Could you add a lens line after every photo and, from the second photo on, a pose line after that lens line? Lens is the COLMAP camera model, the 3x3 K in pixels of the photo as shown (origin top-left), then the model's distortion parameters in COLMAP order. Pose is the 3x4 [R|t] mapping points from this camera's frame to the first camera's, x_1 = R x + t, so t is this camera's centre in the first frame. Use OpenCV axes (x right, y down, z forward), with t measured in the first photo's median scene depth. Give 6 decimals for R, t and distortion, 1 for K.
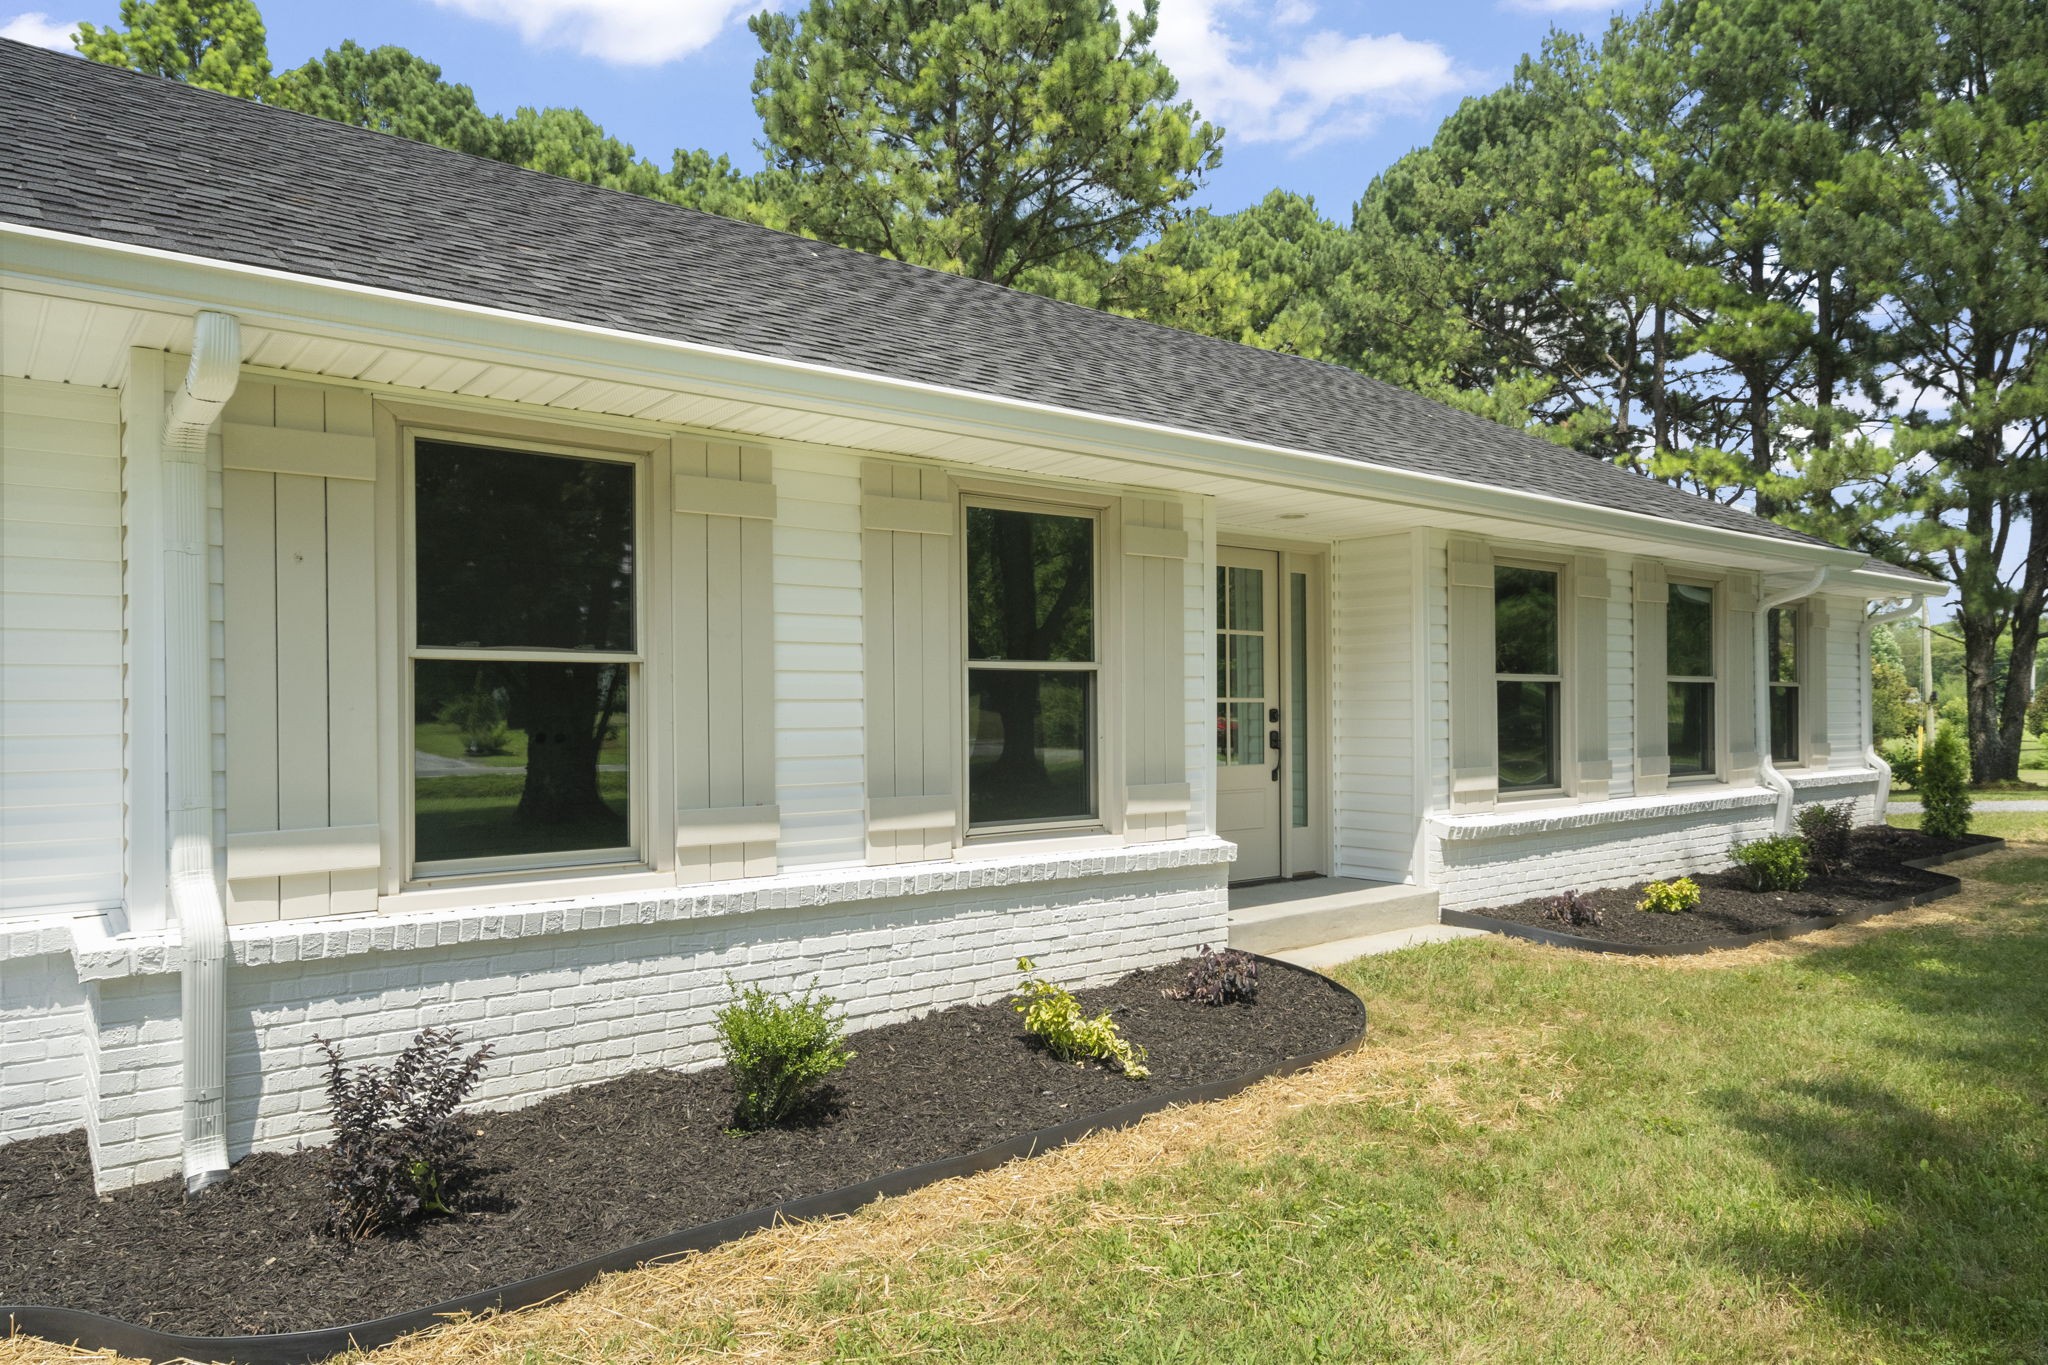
lens RADIAL K [[1359.2, 0, 1022.9], [0, 1359.2, 688.1], [0, 0, 1]] dist [0.020268, -0.002130]
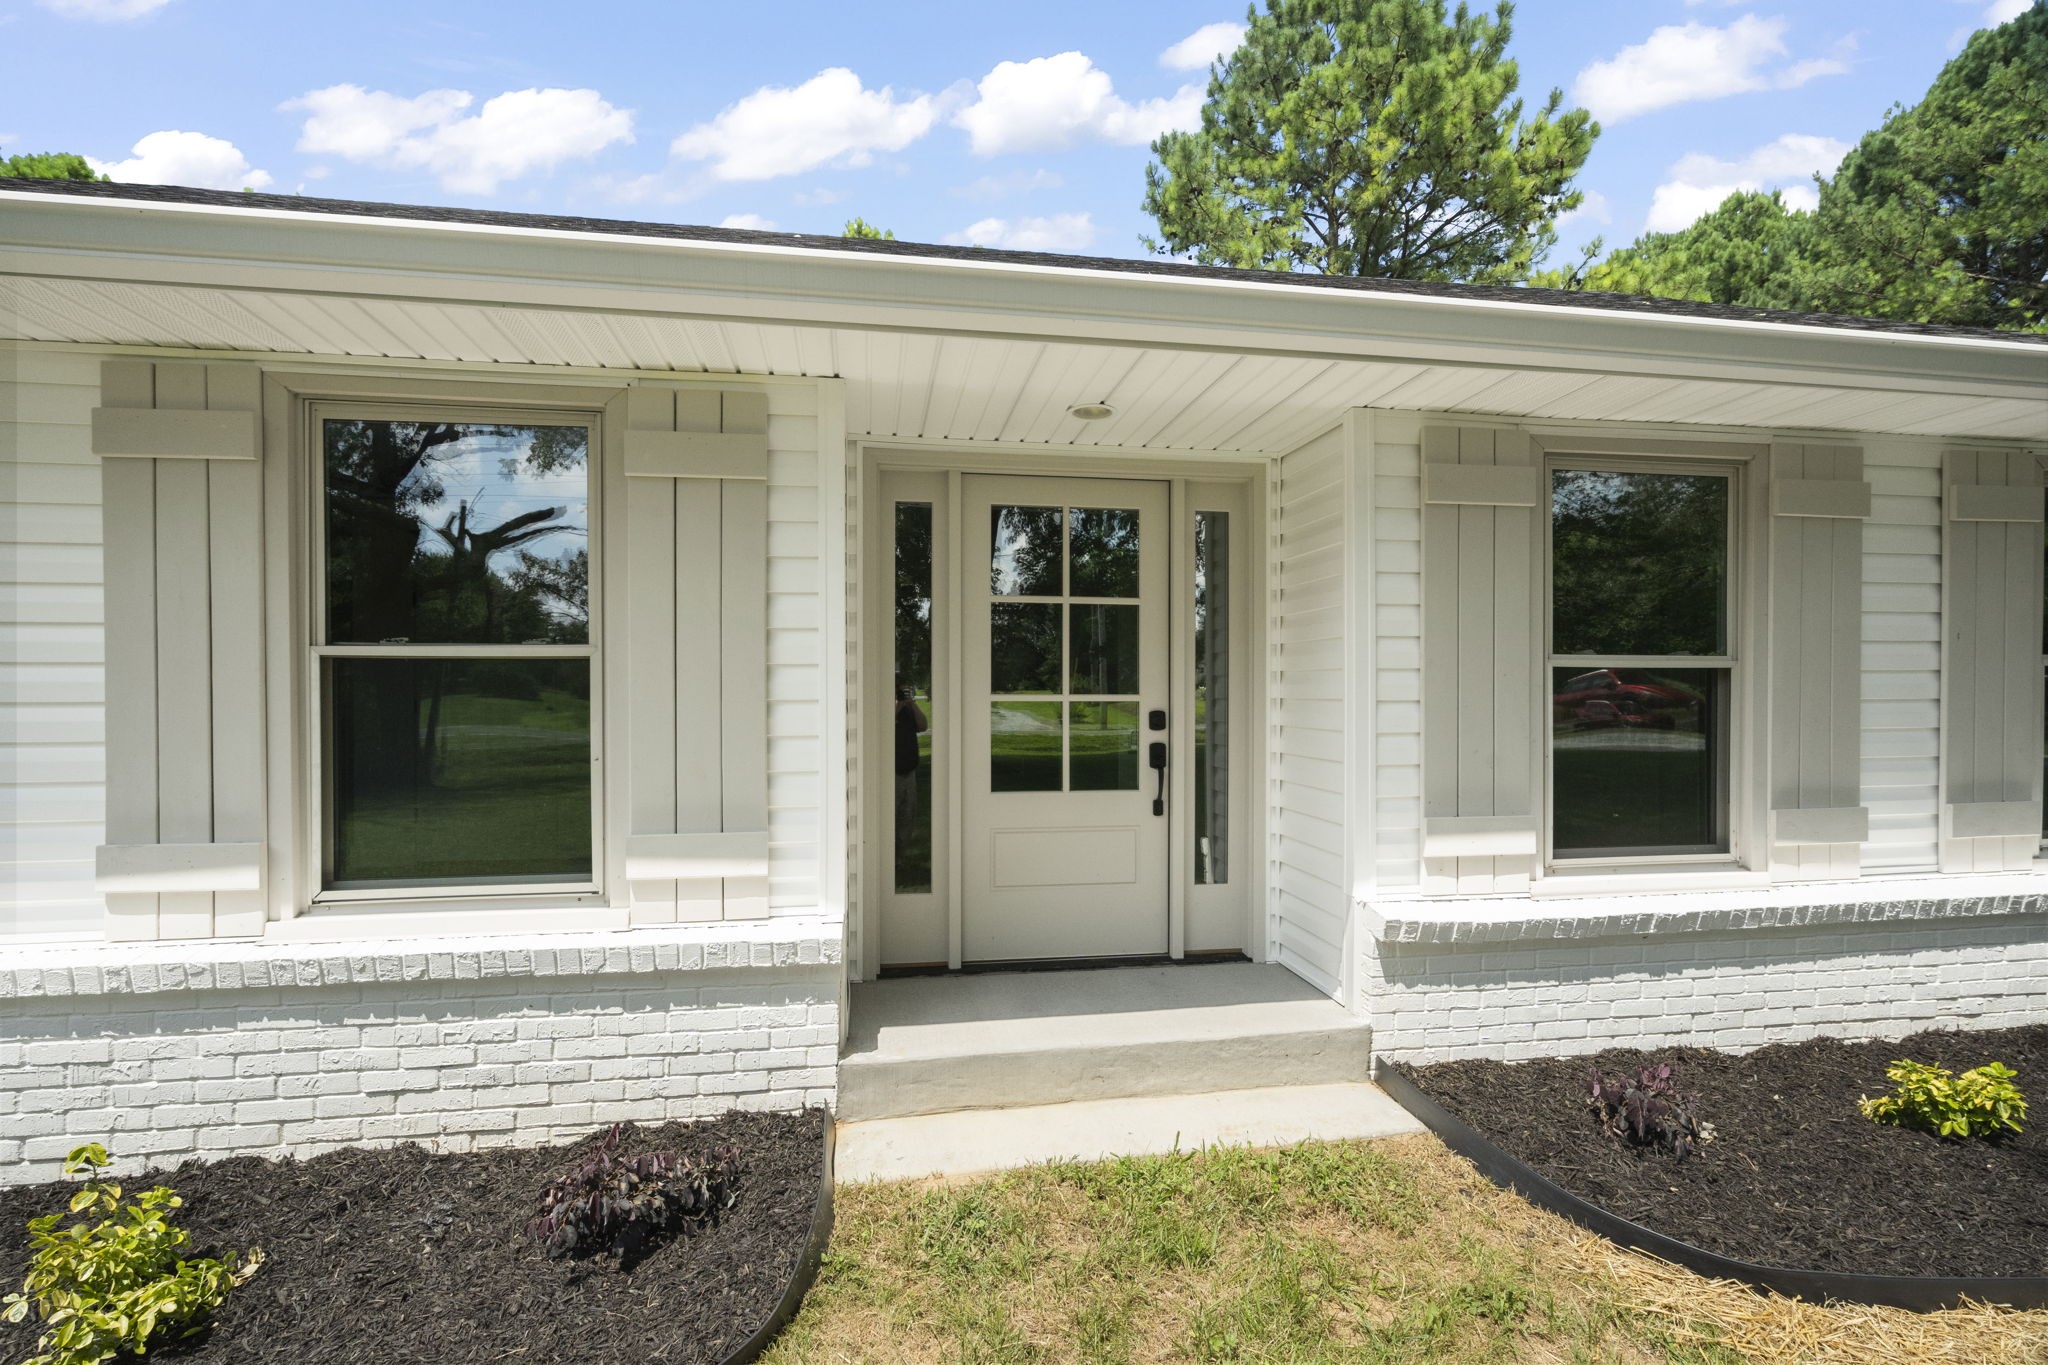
lens RADIAL K [[934.3, 0, 1022.8], [0, 934.3, 693.8], [0, 0, 1]] dist [-0.000200, 0.001054]
pose [[0.867730, 0.005211, -0.497009, 0.354693], [0.003463, 0.999857, 0.016529, -0.001342], [0.497024, -0.016064, 0.867588, 0.547745]]
